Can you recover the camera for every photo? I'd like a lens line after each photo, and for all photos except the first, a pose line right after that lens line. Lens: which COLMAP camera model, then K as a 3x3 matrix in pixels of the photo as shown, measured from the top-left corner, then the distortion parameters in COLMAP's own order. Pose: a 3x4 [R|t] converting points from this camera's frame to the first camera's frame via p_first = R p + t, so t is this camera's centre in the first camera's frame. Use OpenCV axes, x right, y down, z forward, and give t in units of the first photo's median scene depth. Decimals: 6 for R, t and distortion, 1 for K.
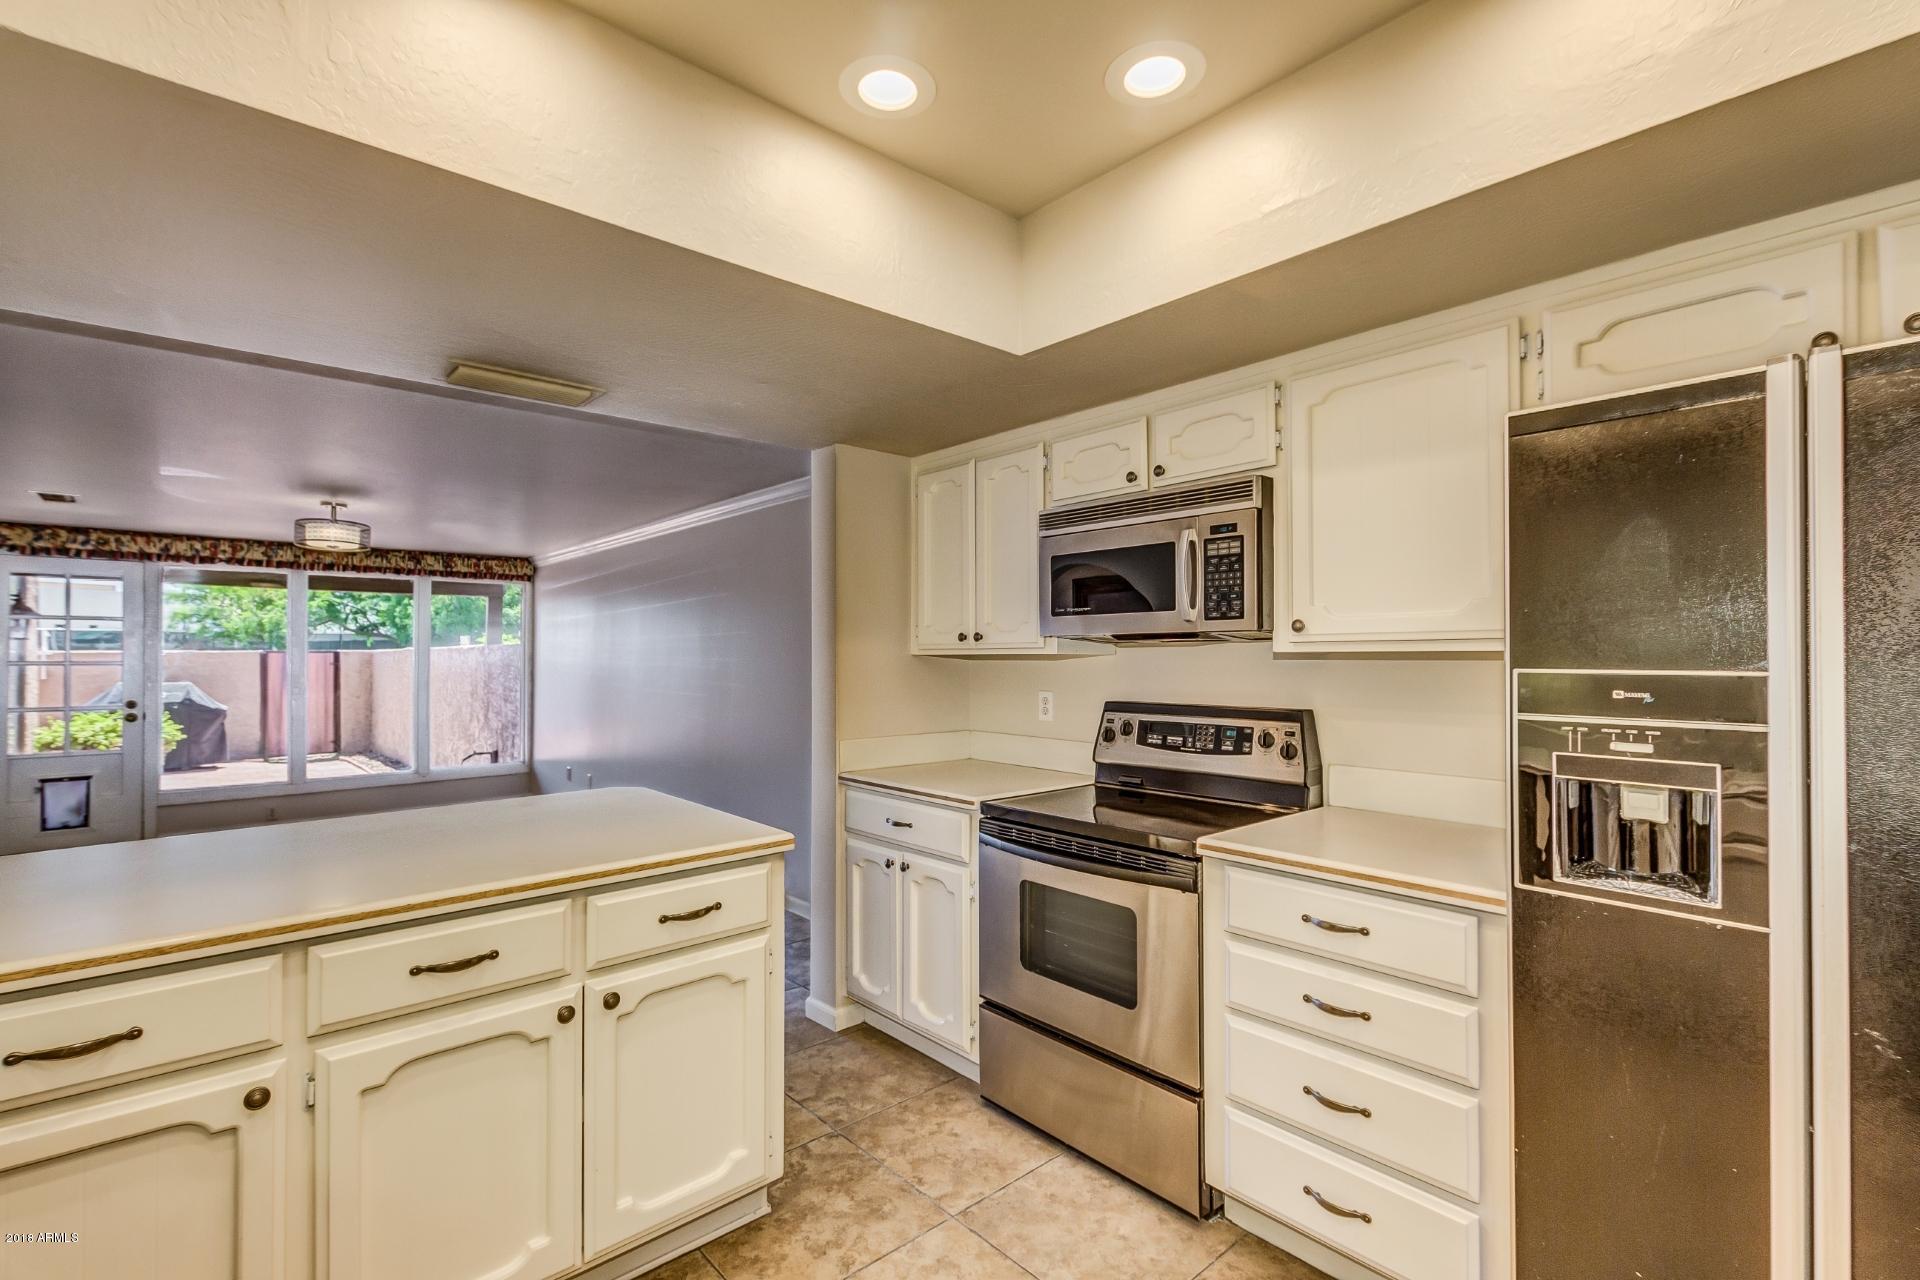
lens RADIAL K [[865.9, 0, 970.2], [0, 865.9, 647.0], [0, 0, 1]] dist [0.003126, -0.000045]
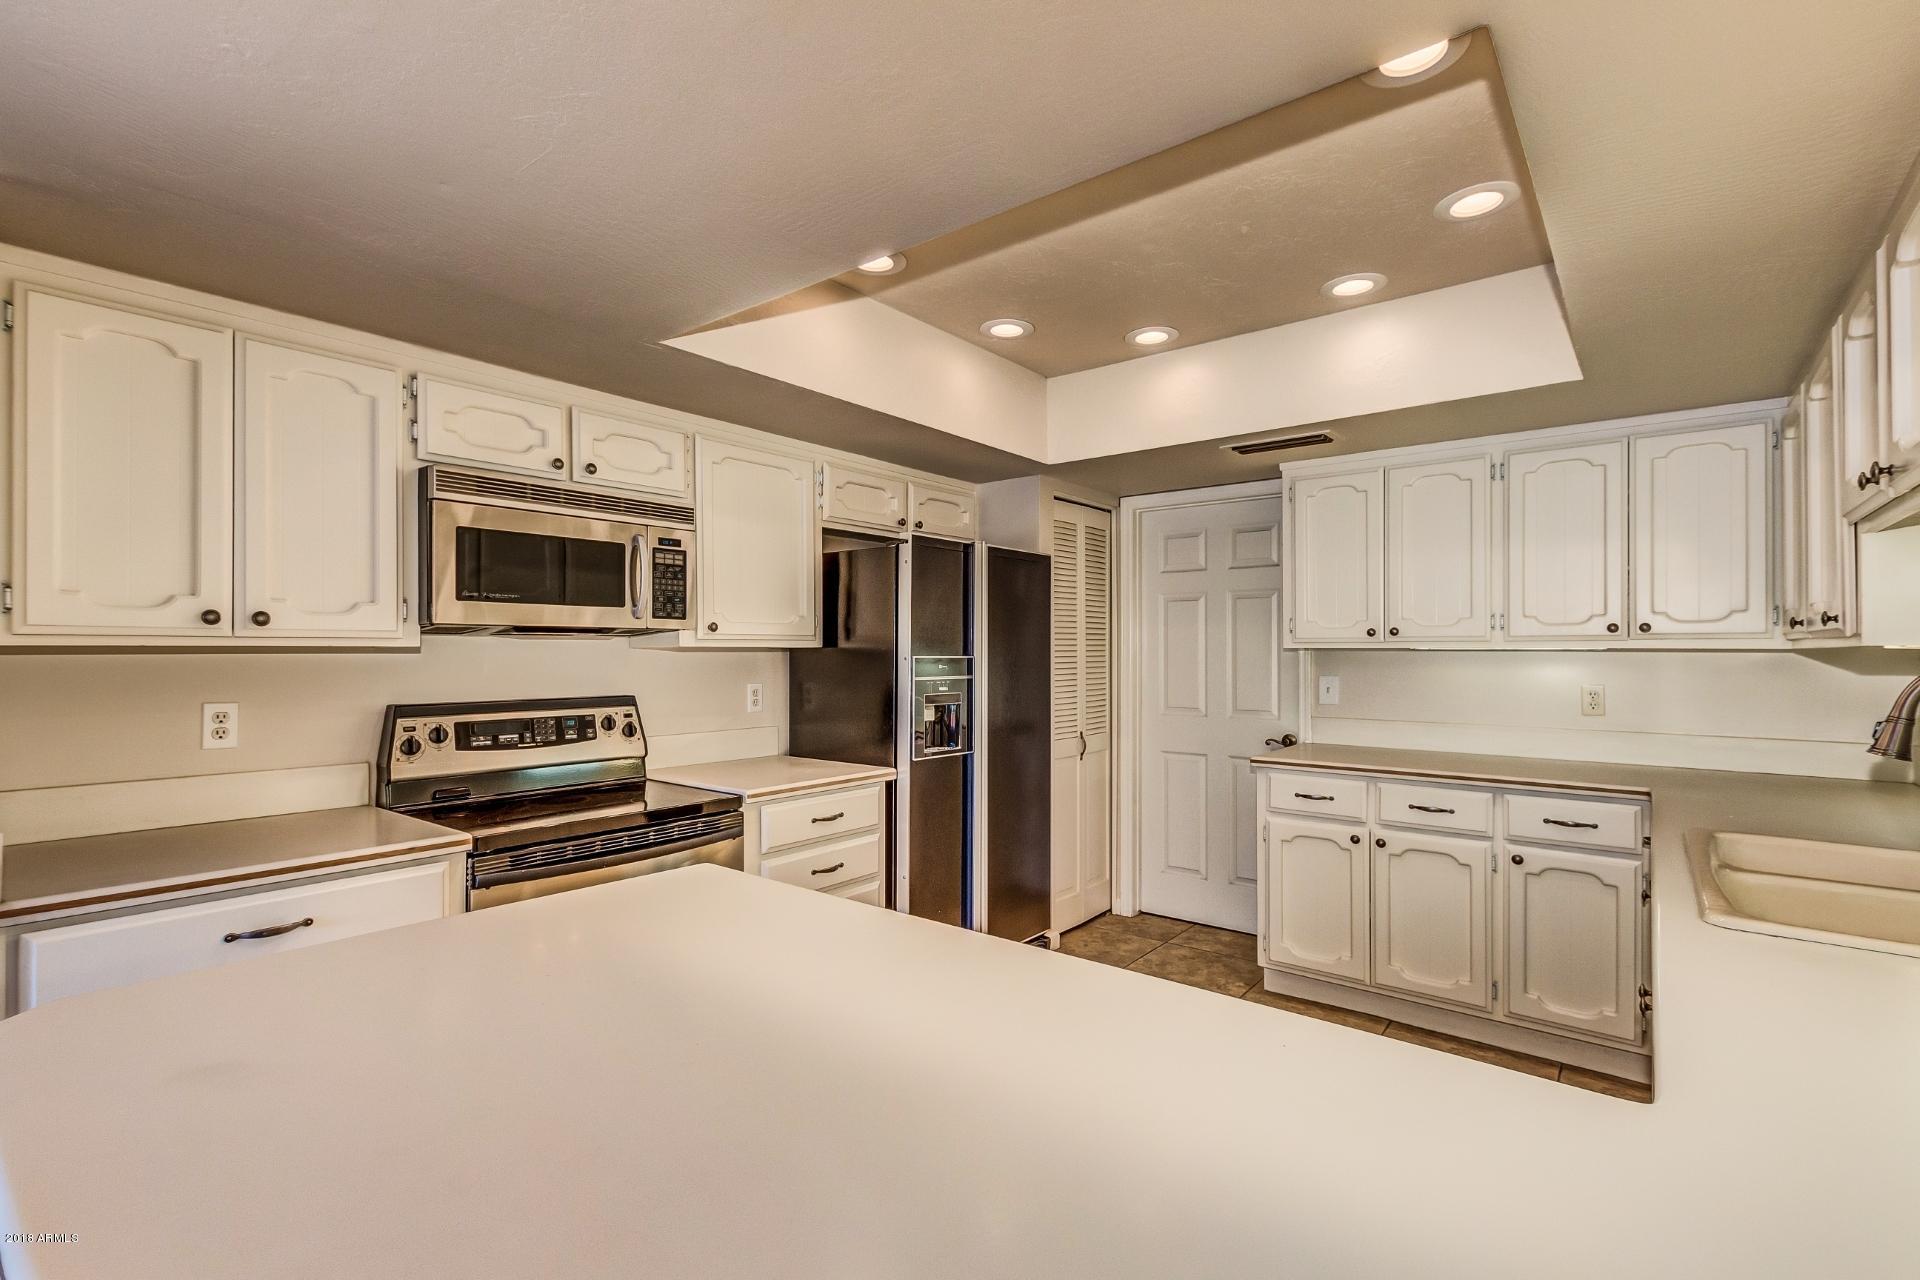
lens RADIAL K [[865.9, 0, 970.2], [0, 865.9, 647.0], [0, 0, 1]] dist [0.003126, -0.000045]
pose [[-0.162911, 0.007716, 0.986611, -0.889452], [-0.008126, 0.999925, -0.009162, 0.013508], [-0.986607, -0.009510, -0.162836, 0.740848]]
